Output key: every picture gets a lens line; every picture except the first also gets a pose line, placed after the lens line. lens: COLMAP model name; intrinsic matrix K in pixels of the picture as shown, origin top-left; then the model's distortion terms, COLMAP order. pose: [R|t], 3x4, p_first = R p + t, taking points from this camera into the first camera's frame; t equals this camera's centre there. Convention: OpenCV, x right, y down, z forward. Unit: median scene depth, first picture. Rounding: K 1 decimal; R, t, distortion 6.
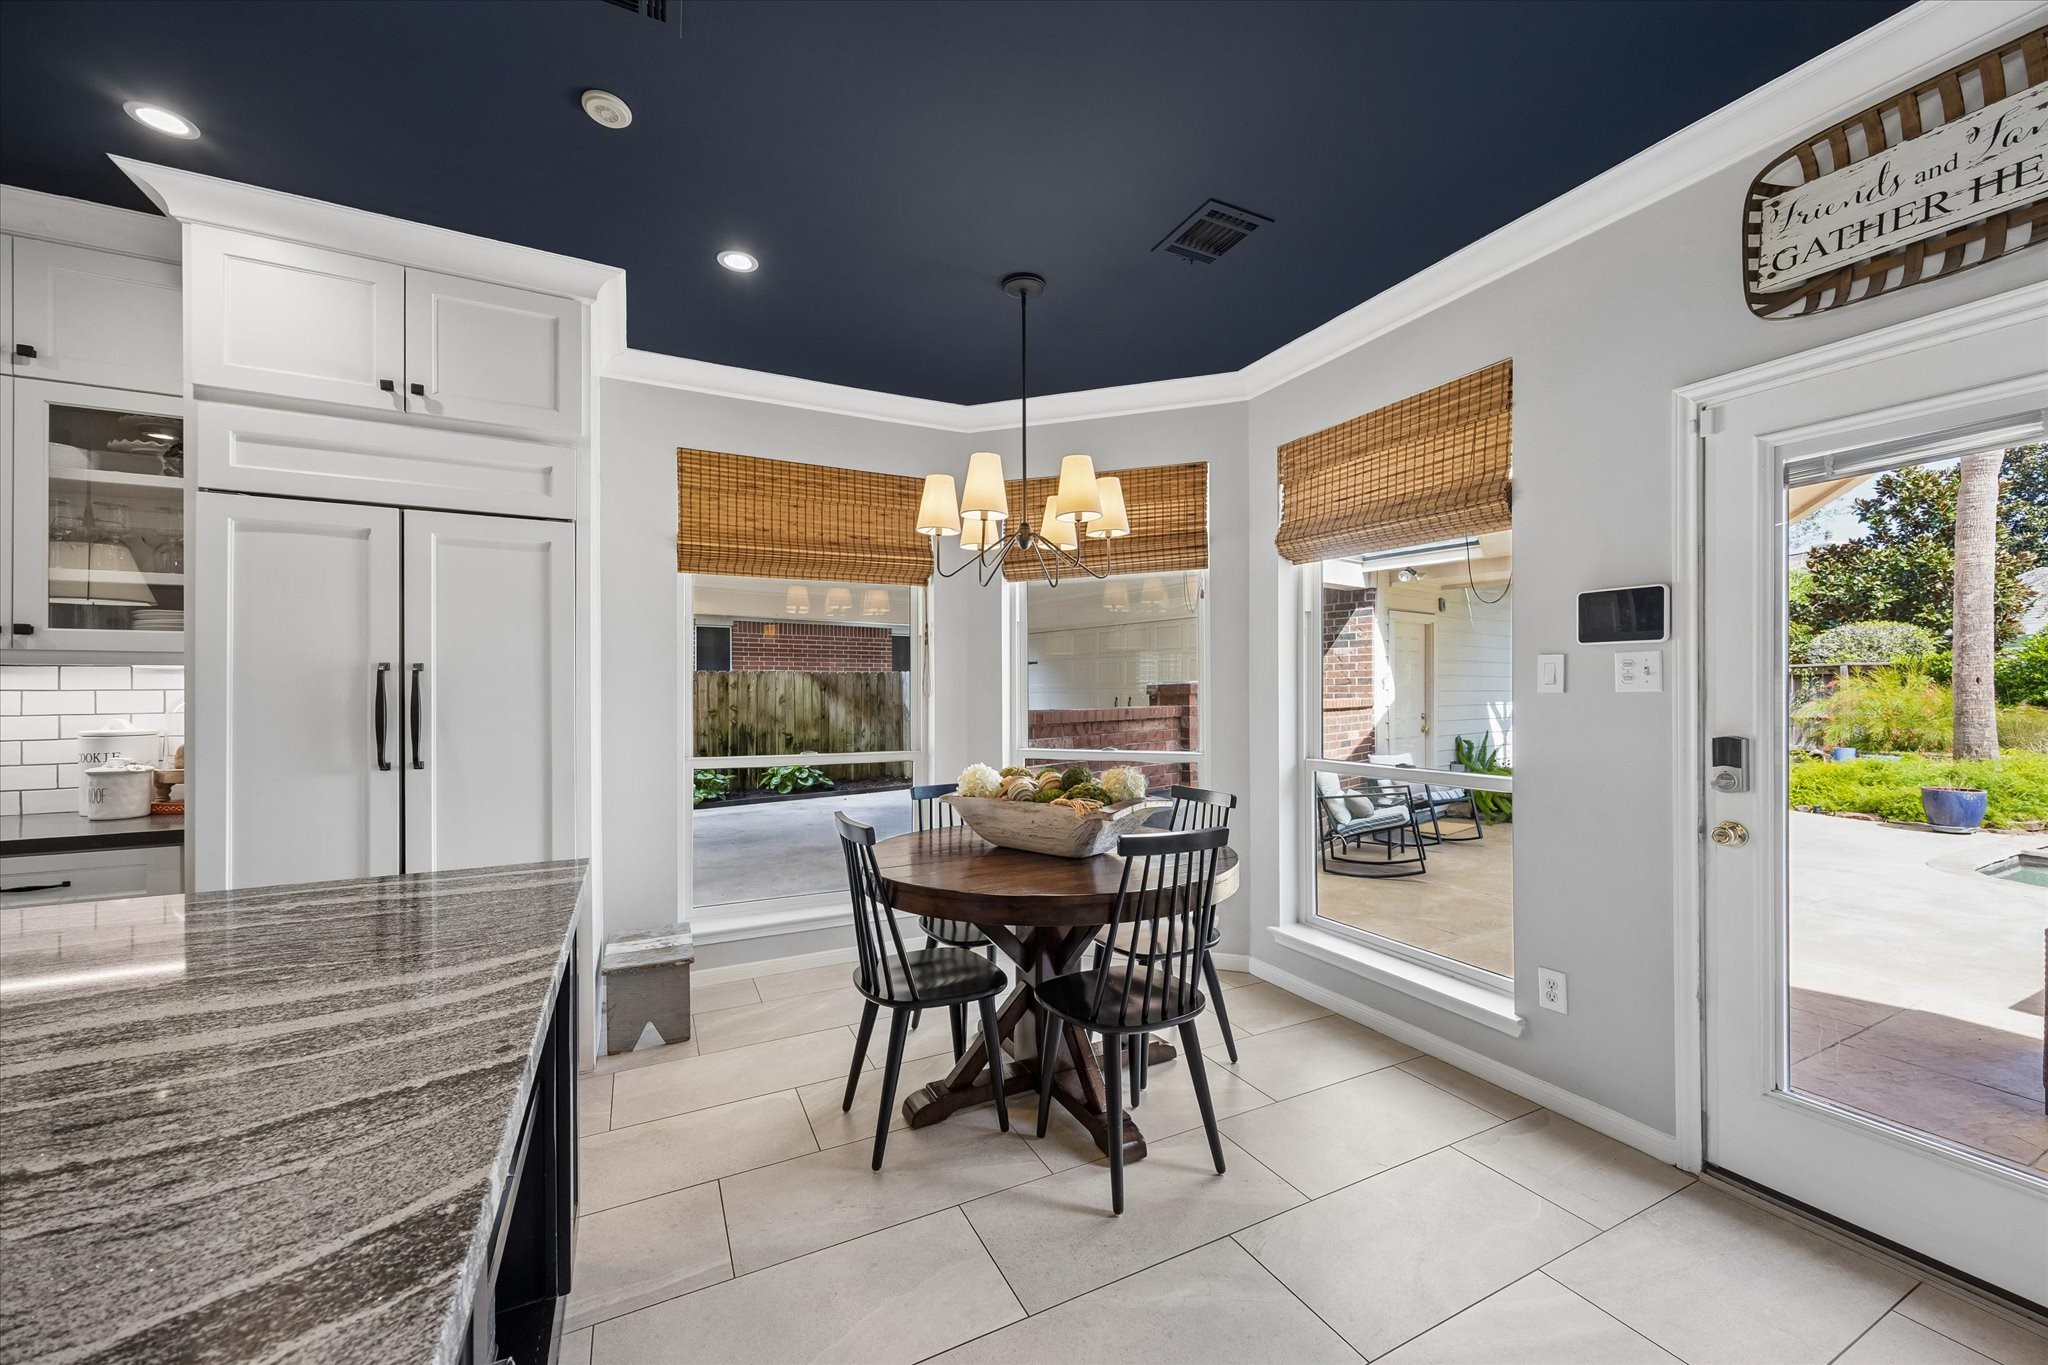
lens RADIAL K [[777.5, 0, 1020.1], [0, 777.5, 689.9], [0, 0, 1]] dist [0.001885, 0.000445]
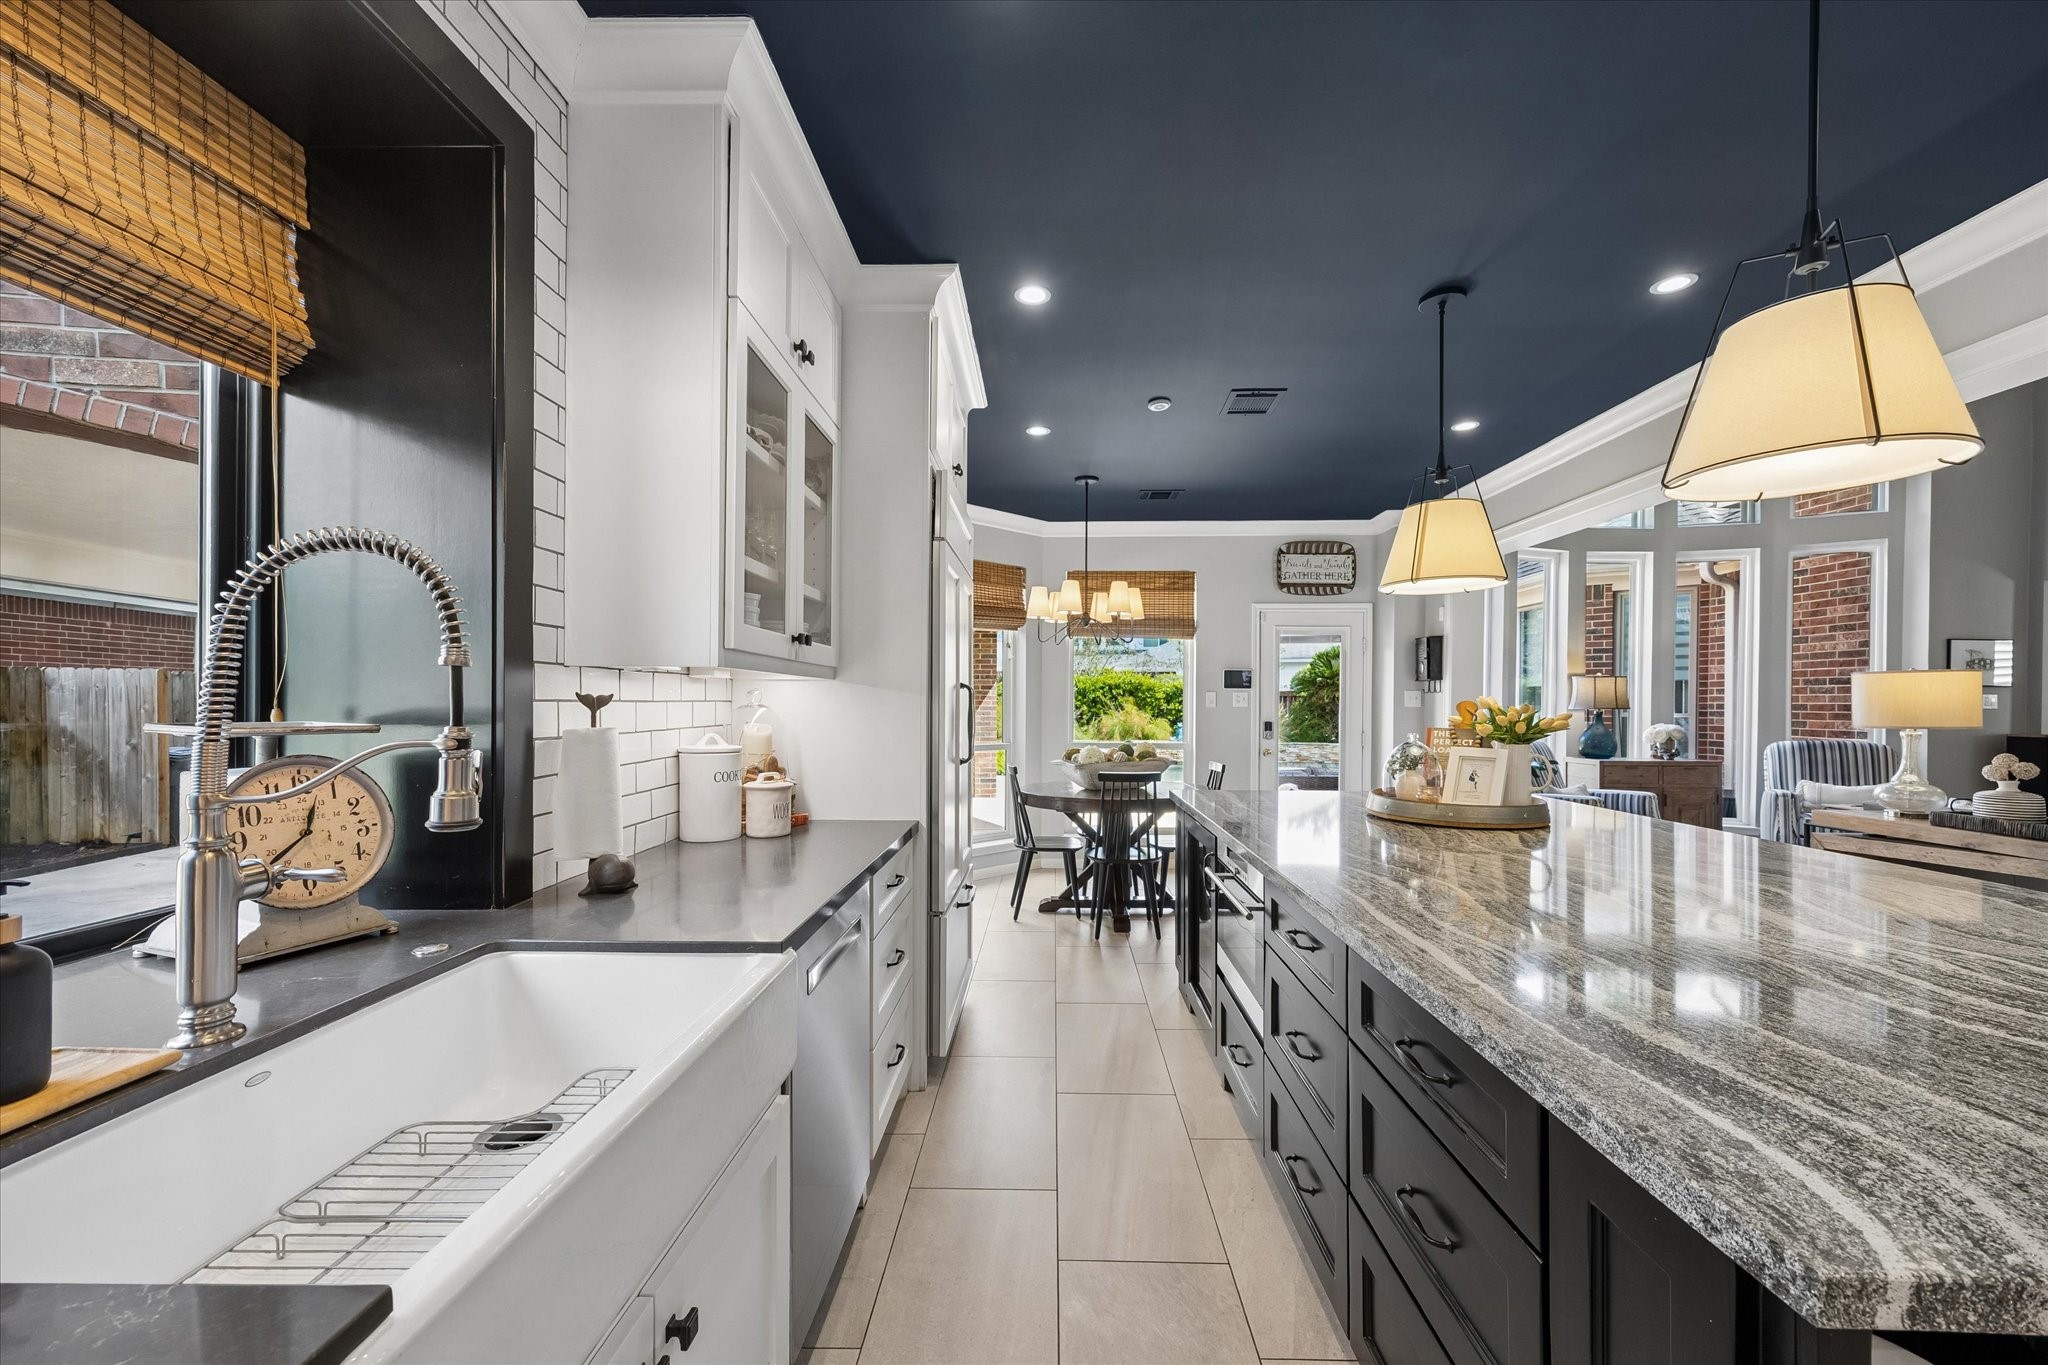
lens RADIAL K [[799.2, 0, 1027.3], [0, 799.2, 699.4], [0, 0, 1]] dist [0.011556, -0.000038]
pose [[0.480599, 0.009460, 0.876890, -1.880232], [-0.006666, 0.999952, -0.007134, 0.002069], [-0.876915, -0.002417, 0.480639, 0.254618]]
